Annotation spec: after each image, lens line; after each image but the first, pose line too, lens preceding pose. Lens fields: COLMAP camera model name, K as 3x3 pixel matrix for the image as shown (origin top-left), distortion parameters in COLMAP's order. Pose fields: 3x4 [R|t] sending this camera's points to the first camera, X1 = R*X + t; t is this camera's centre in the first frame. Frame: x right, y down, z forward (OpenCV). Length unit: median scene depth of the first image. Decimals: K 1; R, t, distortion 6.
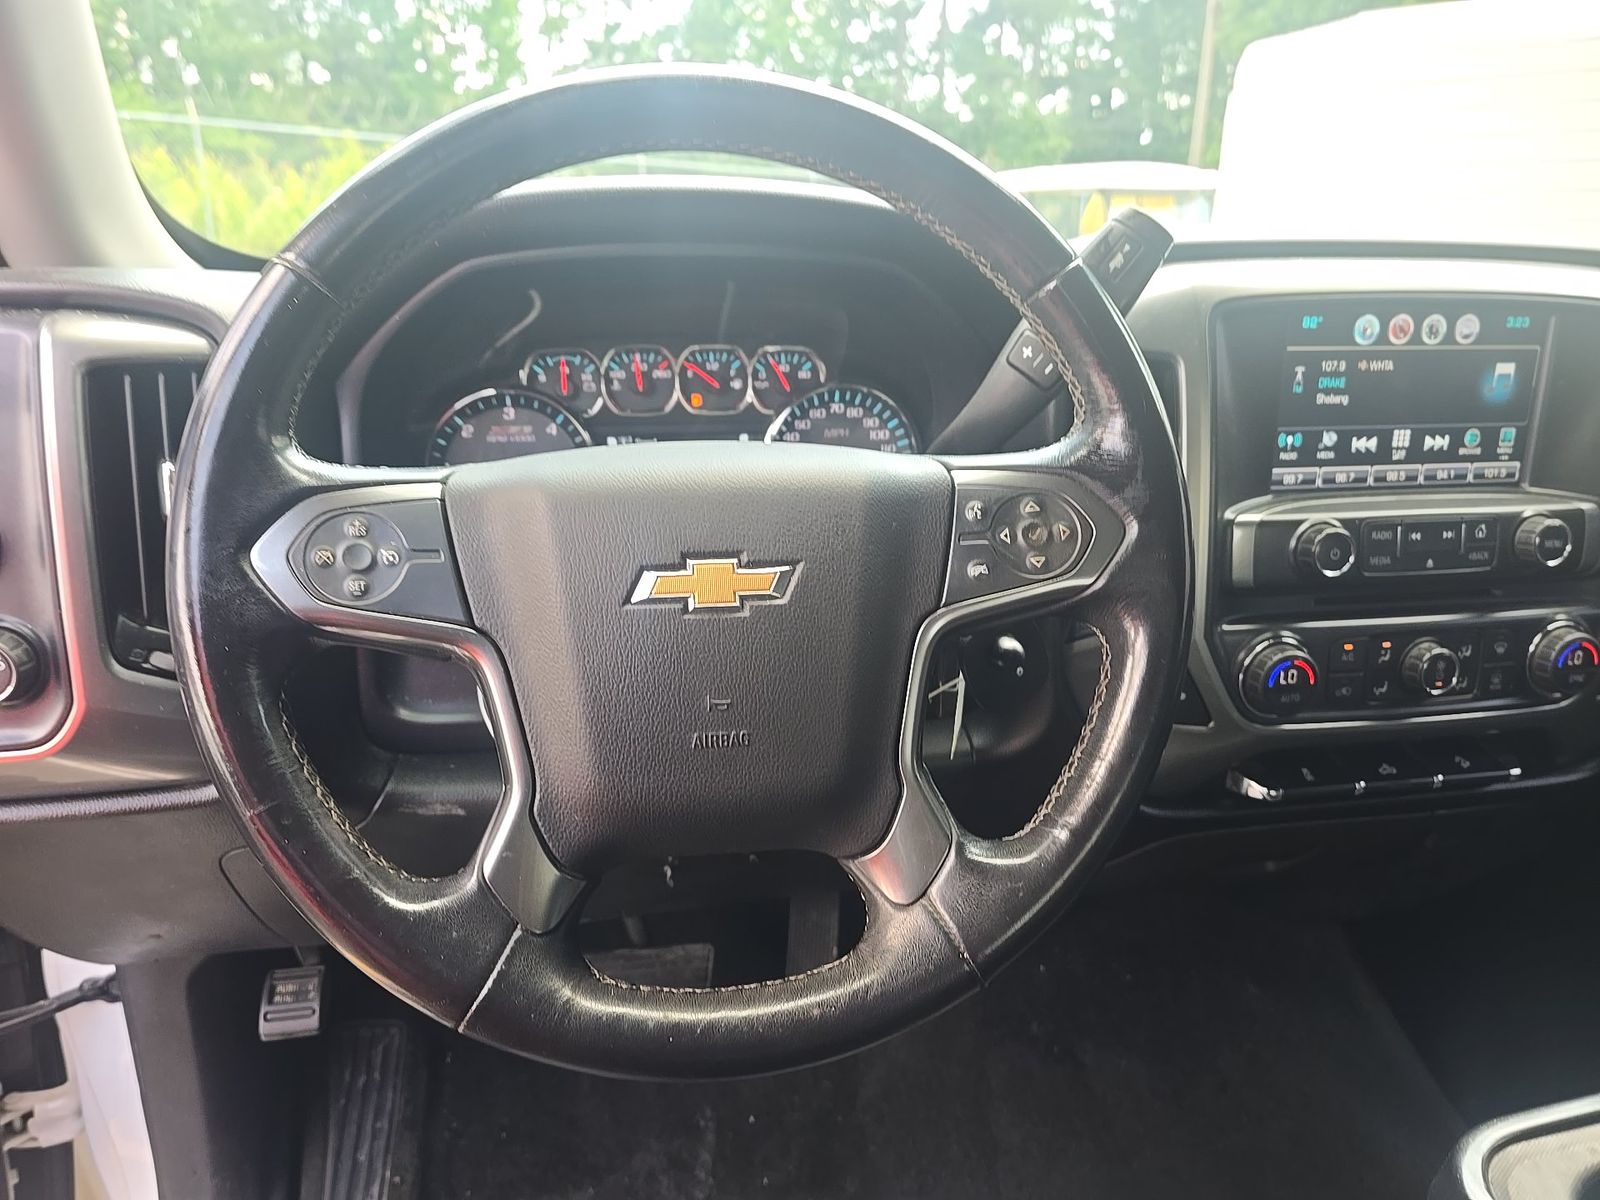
lens RADIAL K [[1078.4, 0, 800.1], [0, 1078.4, 606.0], [0, 0, 1]] dist [0.034318, -0.040762]
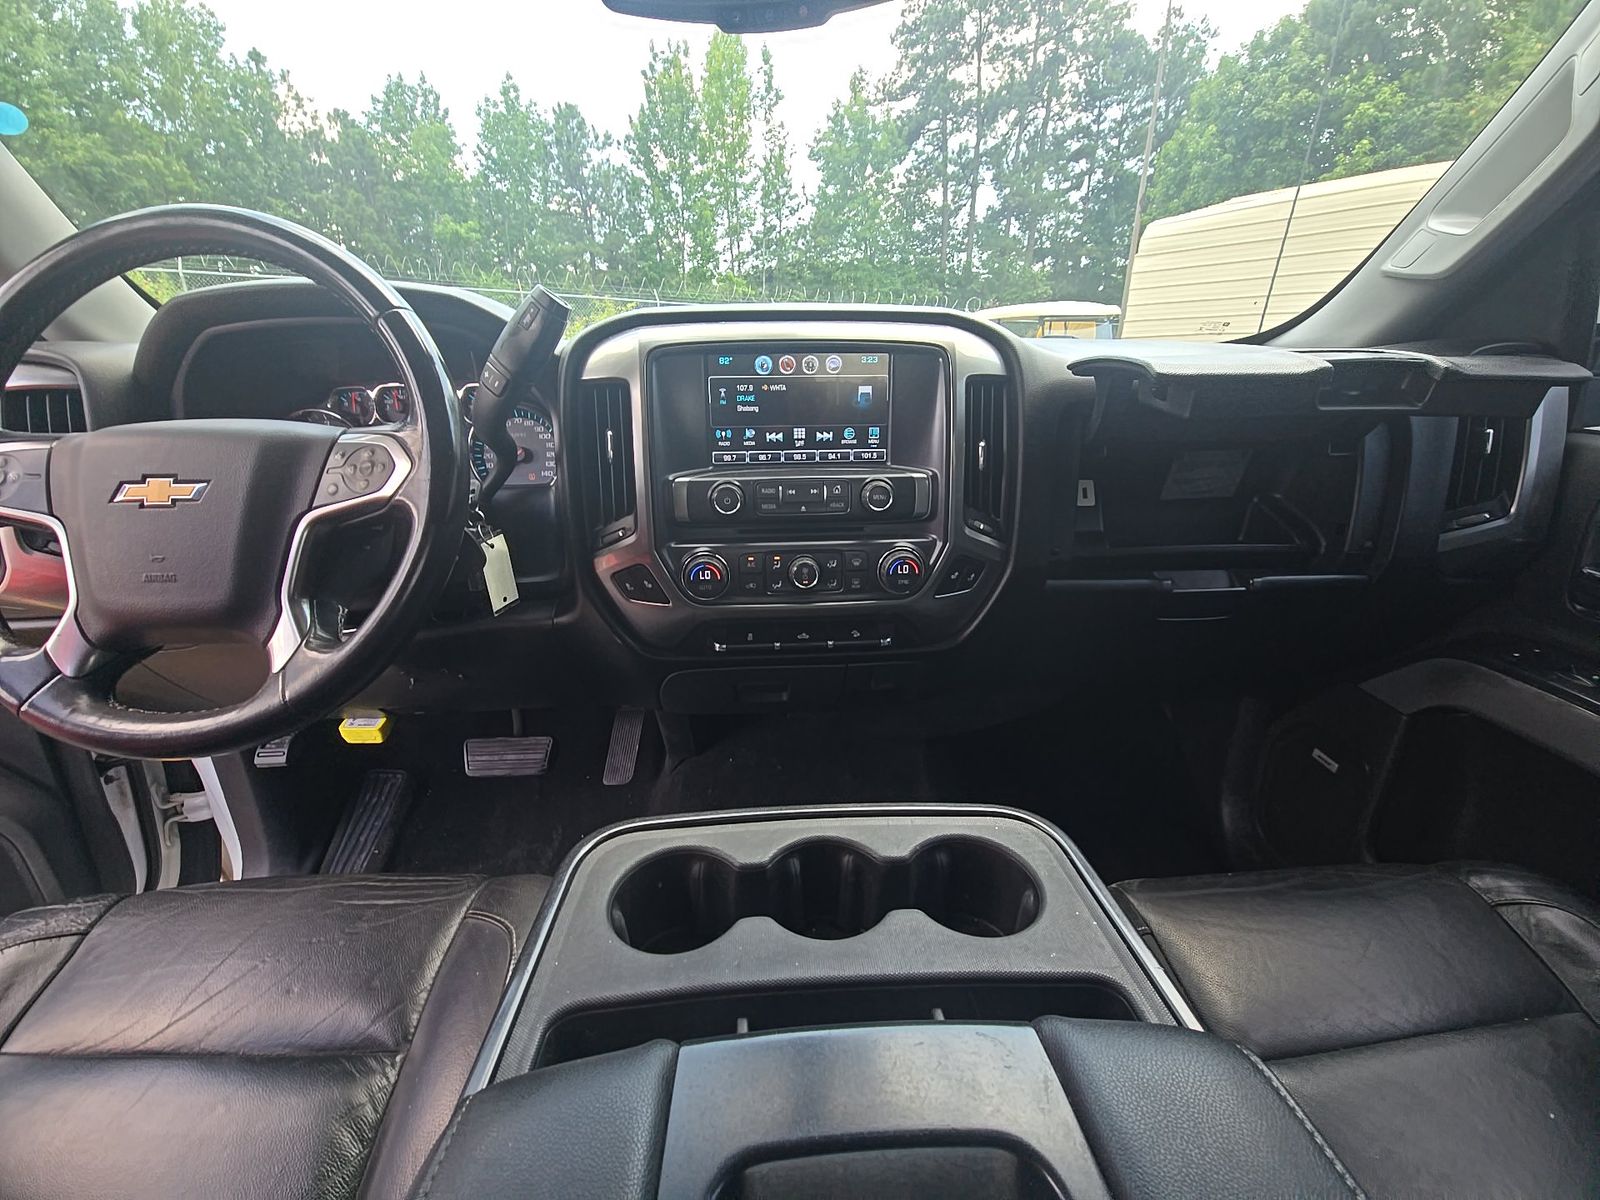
lens RADIAL K [[635.8, 0, 800.0], [0, 635.8, 600.0], [0, 0, 1]] dist [0.001349, 0.000145]
pose [[0.992911, 0.024552, -0.116298, 0.680957], [-0.019746, 0.998910, 0.042298, 0.057119], [0.117209, -0.039702, 0.992313, 0.037295]]
